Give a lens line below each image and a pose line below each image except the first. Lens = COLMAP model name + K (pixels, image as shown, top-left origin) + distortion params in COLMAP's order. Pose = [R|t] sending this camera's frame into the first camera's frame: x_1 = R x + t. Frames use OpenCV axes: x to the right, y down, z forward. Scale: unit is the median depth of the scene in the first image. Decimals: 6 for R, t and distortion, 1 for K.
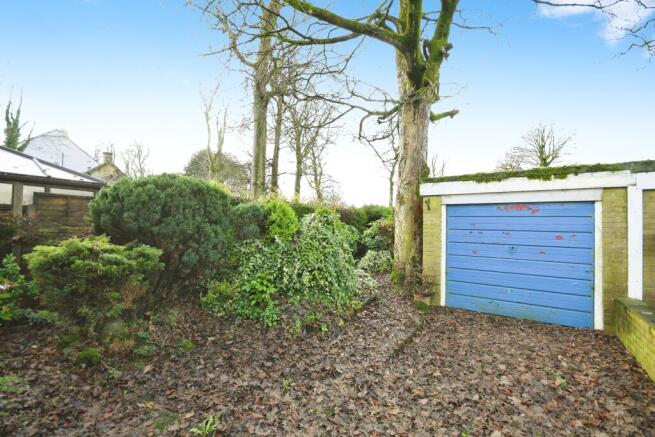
lens RADIAL K [[294.7, 0, 327.5], [0, 294.7, 218.5], [0, 0, 1]] dist [0.019511, -0.000118]
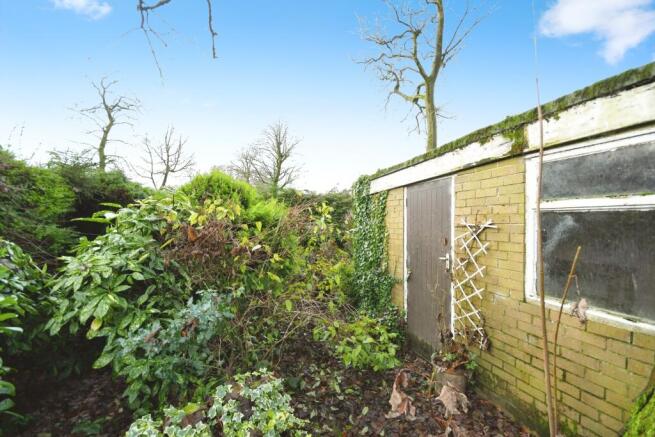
lens RADIAL K [[294.7, 0, 327.5], [0, 294.7, 218.5], [0, 0, 1]] dist [0.019511, -0.000118]
pose [[0.635225, -0.005480, 0.772308, 0.081477], [-0.010541, 0.999820, 0.015765, 0.013928], [-0.772255, -0.018155, 0.635053, 0.737920]]
